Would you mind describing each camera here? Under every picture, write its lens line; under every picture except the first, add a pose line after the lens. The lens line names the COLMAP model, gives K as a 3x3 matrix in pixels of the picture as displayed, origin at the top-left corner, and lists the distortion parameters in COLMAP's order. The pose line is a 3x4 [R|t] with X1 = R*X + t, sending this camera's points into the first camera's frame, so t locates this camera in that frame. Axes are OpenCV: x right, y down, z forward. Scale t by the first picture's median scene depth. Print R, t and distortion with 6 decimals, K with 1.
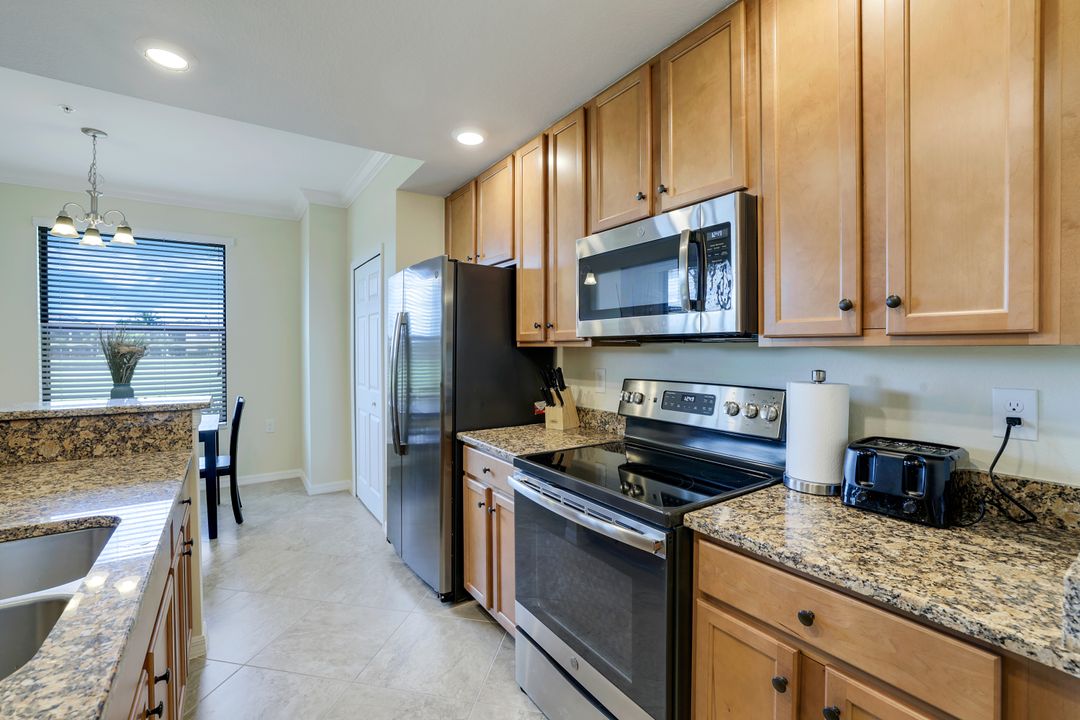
lens RADIAL K [[468.1, 0, 539.6], [0, 468.1, 350.8], [0, 0, 1]] dist [-0.051813, 0.020537]
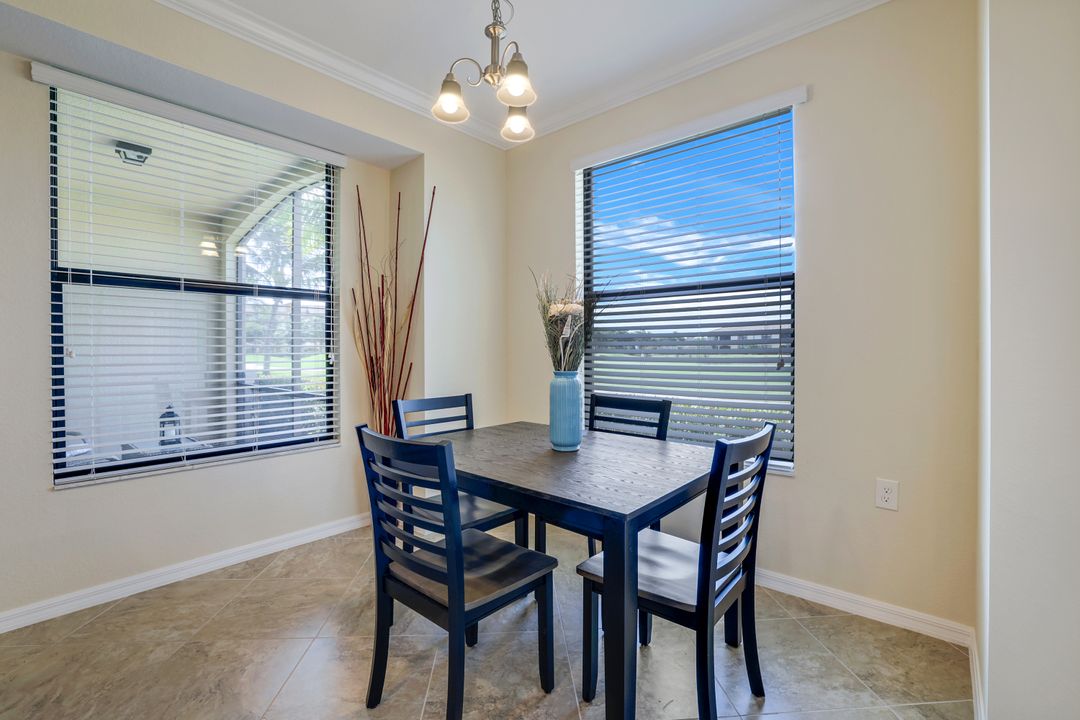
lens RADIAL K [[468.1, 0, 539.6], [0, 468.1, 350.8], [0, 0, 1]] dist [-0.051813, 0.020537]
pose [[0.257211, -0.001069, -0.966355, -0.498317], [-0.008415, 0.999959, -0.003346, 0.067785], [0.966319, 0.008993, 0.257191, 1.097245]]
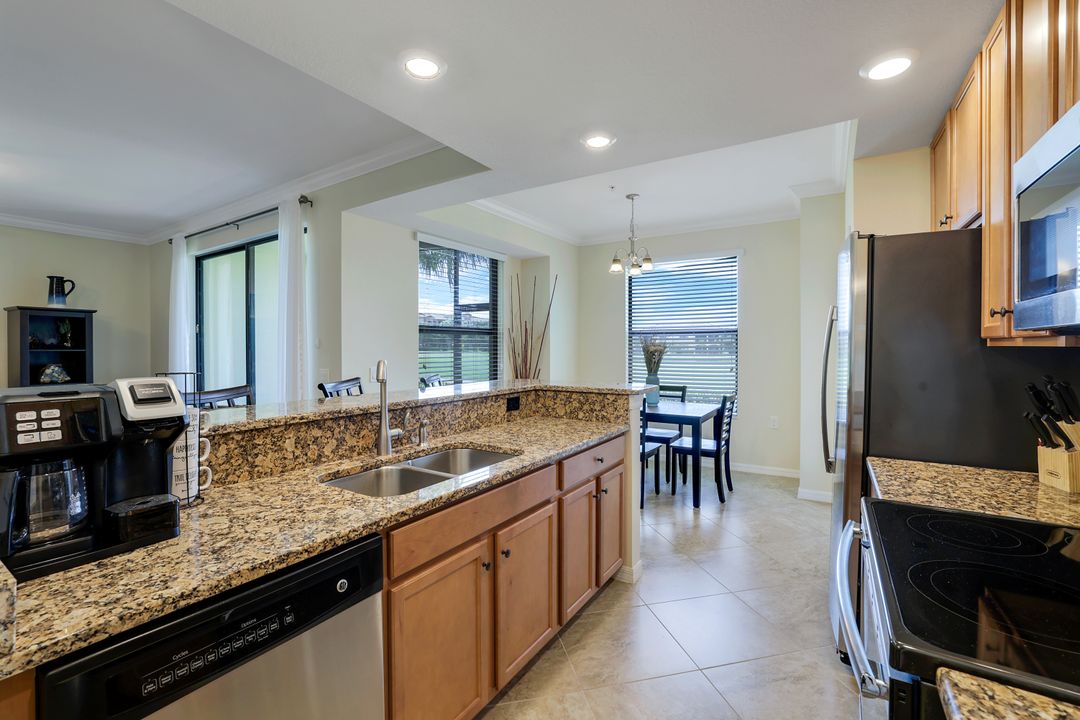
lens RADIAL K [[468.1, 0, 539.6], [0, 468.1, 350.8], [0, 0, 1]] dist [-0.051813, 0.020537]
pose [[0.402431, 0.007284, -0.915421, 0.287409], [-0.005192, 0.999970, 0.005675, -0.002744], [0.915435, 0.002469, 0.402457, 0.178931]]
